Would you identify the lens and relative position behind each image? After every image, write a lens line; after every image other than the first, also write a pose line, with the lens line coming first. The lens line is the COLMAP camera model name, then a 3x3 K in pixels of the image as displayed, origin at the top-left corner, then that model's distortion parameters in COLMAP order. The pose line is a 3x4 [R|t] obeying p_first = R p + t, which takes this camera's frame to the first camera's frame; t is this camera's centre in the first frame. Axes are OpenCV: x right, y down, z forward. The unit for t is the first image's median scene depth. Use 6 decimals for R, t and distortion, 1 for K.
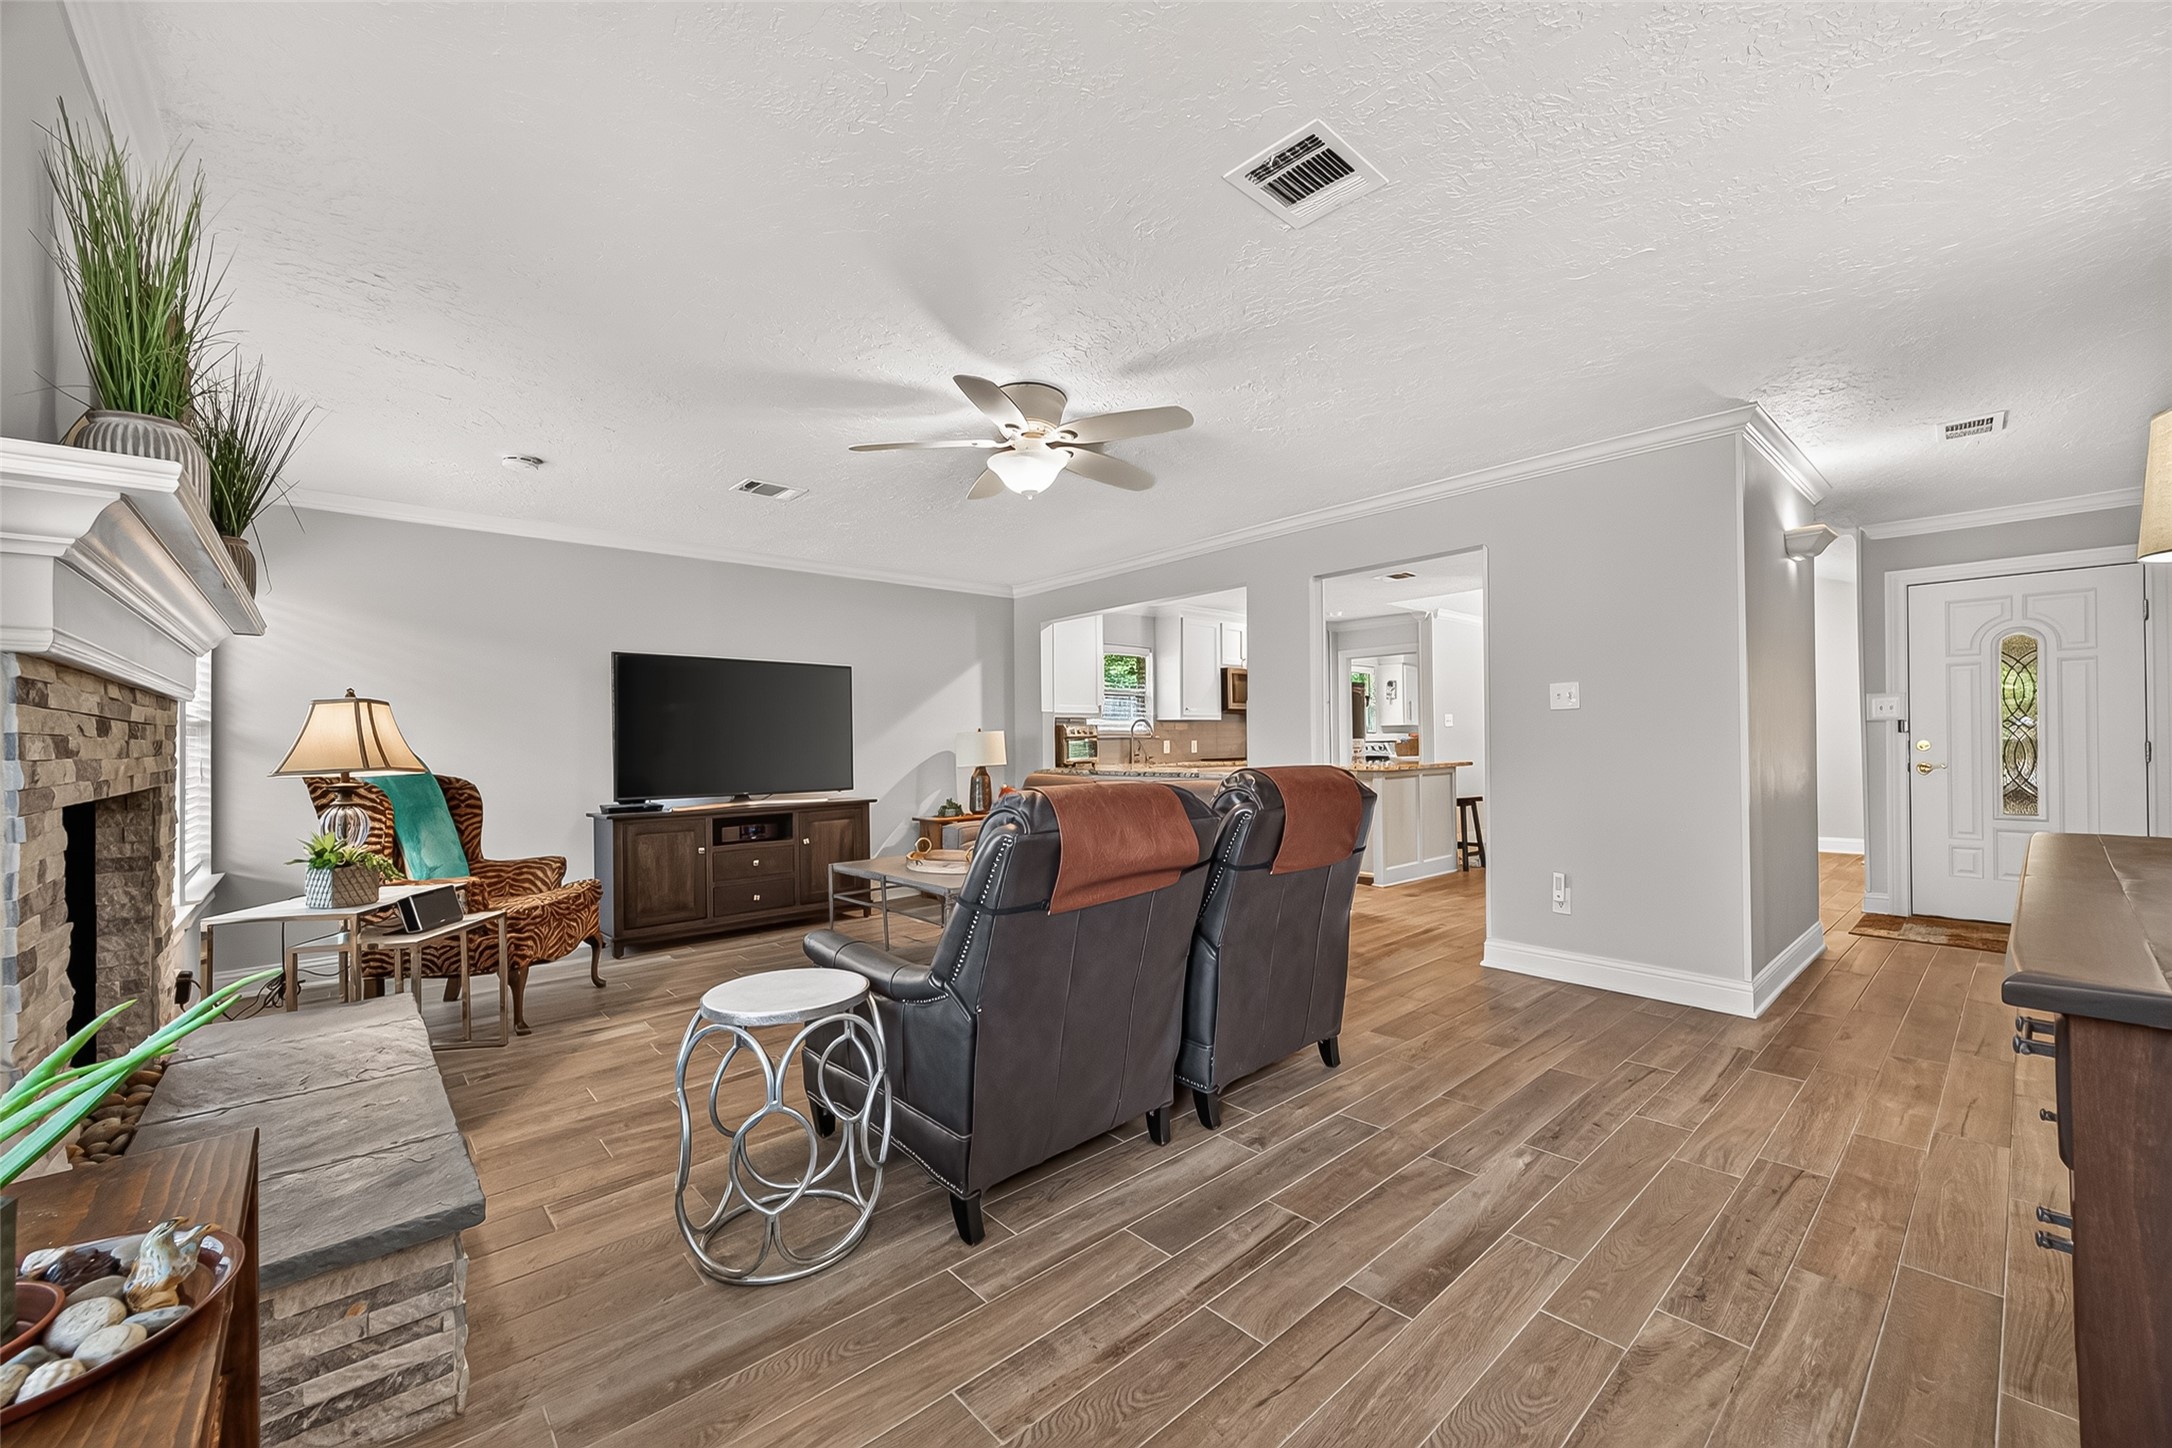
lens RADIAL K [[844.8, 0, 1095.9], [0, 844.8, 734.7], [0, 0, 1]] dist [0.006990, -0.002198]
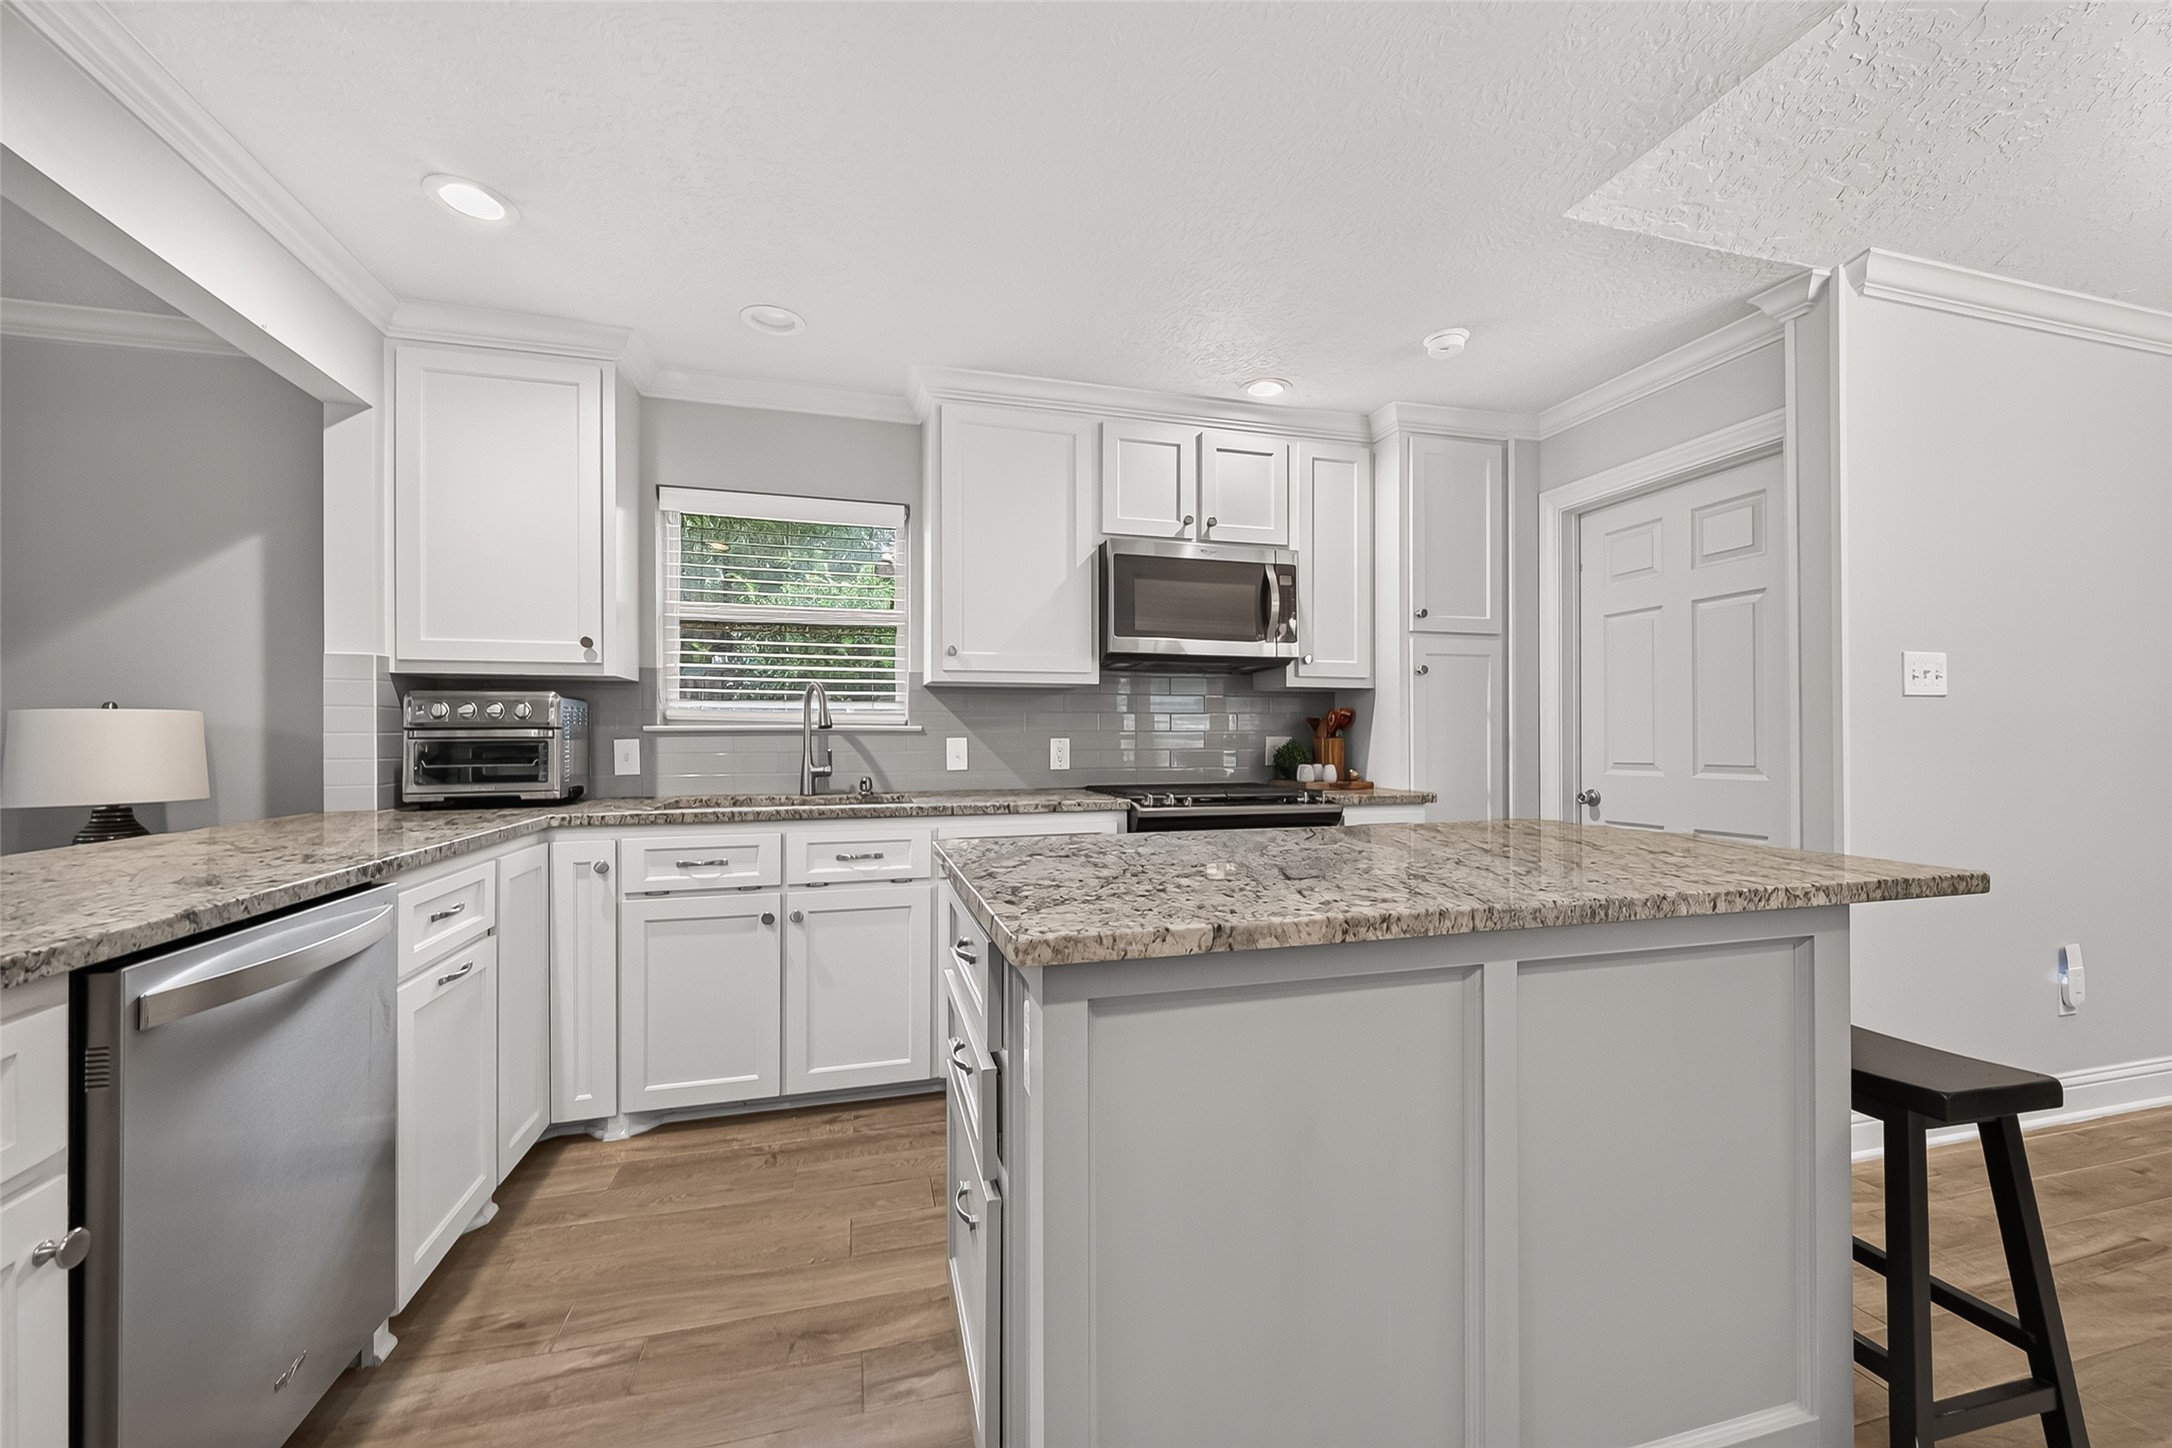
lens RADIAL K [[844.8, 0, 1088.1], [0, 844.8, 732.9], [0, 0, 1]] dist [0.006990, -0.002198]
pose [[0.899014, 0.007076, -0.437863, 0.329519], [-0.001747, 0.999919, 0.012572, -0.000533], [0.437916, -0.010537, 0.898954, 0.705630]]
